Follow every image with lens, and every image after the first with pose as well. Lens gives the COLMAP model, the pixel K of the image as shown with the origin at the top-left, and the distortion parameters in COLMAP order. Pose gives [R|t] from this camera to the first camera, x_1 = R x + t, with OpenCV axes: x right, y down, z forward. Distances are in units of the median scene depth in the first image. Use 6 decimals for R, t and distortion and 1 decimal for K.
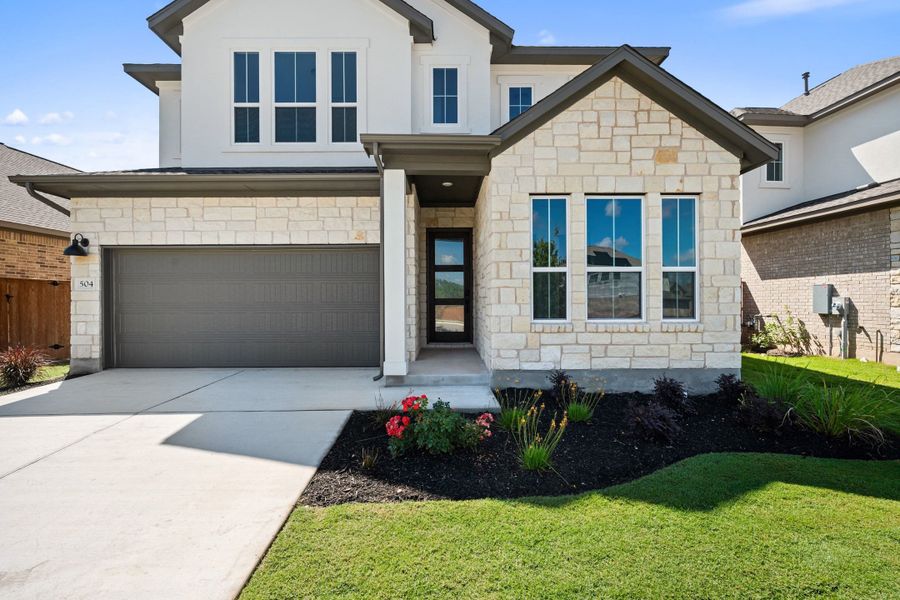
lens RADIAL K [[436.7, 0, 446.8], [0, 436.7, 300.6], [0, 0, 1]] dist [-0.001230, -0.000068]
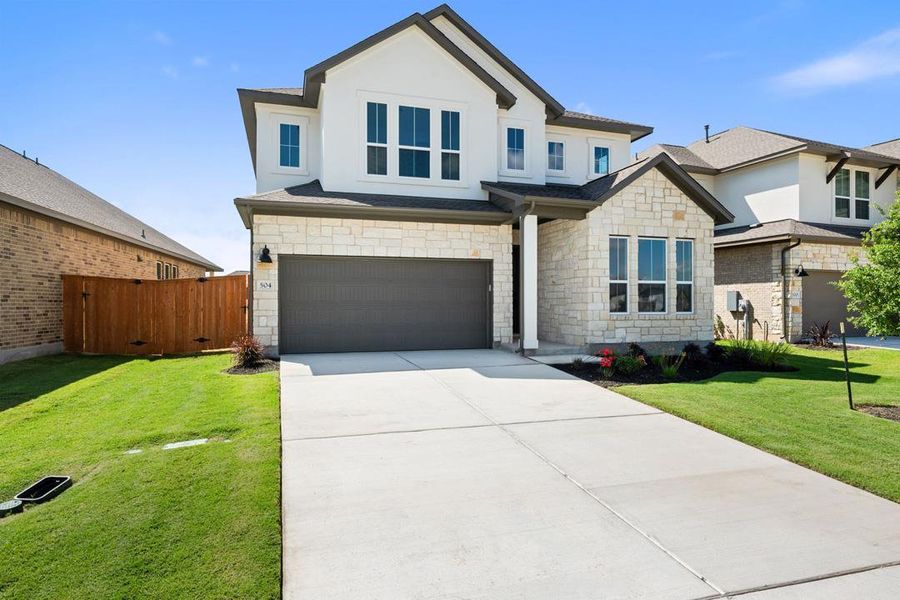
lens RADIAL K [[523.4, 0, 450.0], [0, 523.4, 300.0], [0, 0, 1]] dist [-0.001182, -0.000082]
pose [[0.956801, 0.005543, 0.290690, -0.759791], [-0.004636, 0.999982, -0.003809, 0.006113], [-0.290706, 0.002297, 0.956810, -0.556979]]
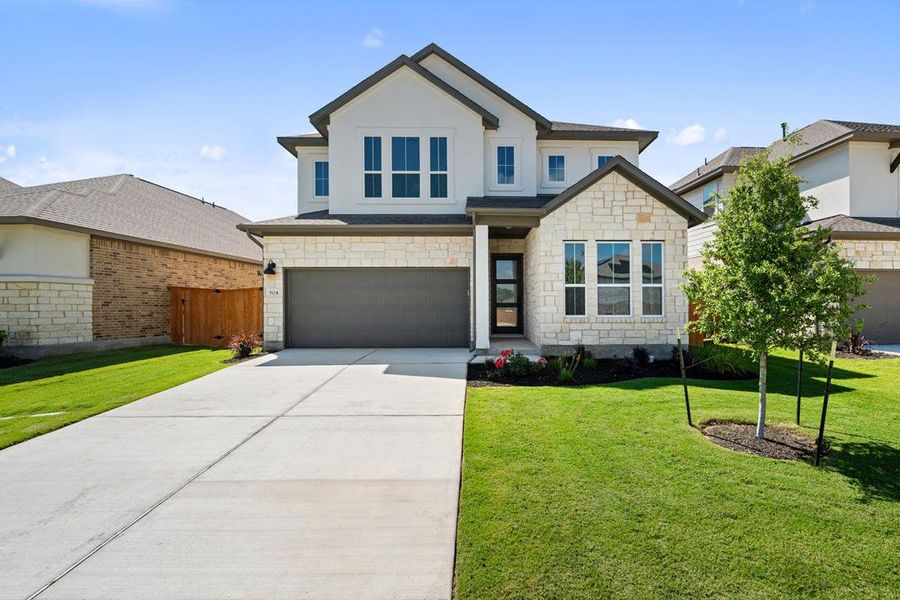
lens RADIAL K [[452.3, 0, 482.3], [0, 452.3, 302.6], [0, 0, 1]] dist [-0.003987, -0.000076]
pose [[0.999898, 0.001995, 0.014137, -0.117745], [-0.001908, 0.999979, -0.006175, 0.005205], [-0.014149, 0.006147, 0.999881, -0.593644]]
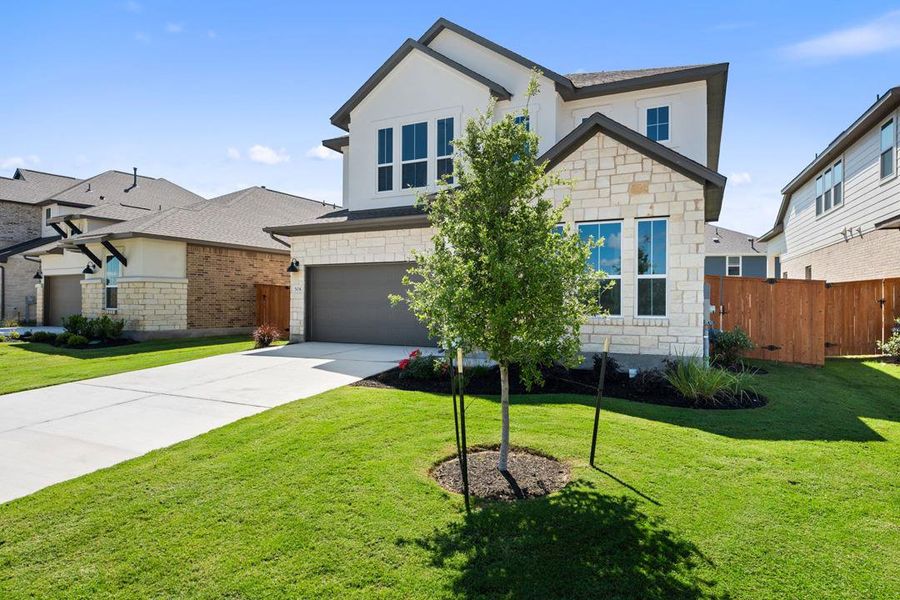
lens RADIAL K [[523.4, 0, 450.0], [0, 523.4, 300.0], [0, 0, 1]] dist [-0.001182, -0.000082]
pose [[0.895986, 0.005830, -0.444044, 0.557874], [-0.007348, 0.999972, -0.001698, 0.002356], [0.444021, 0.004785, 0.896003, -0.505371]]
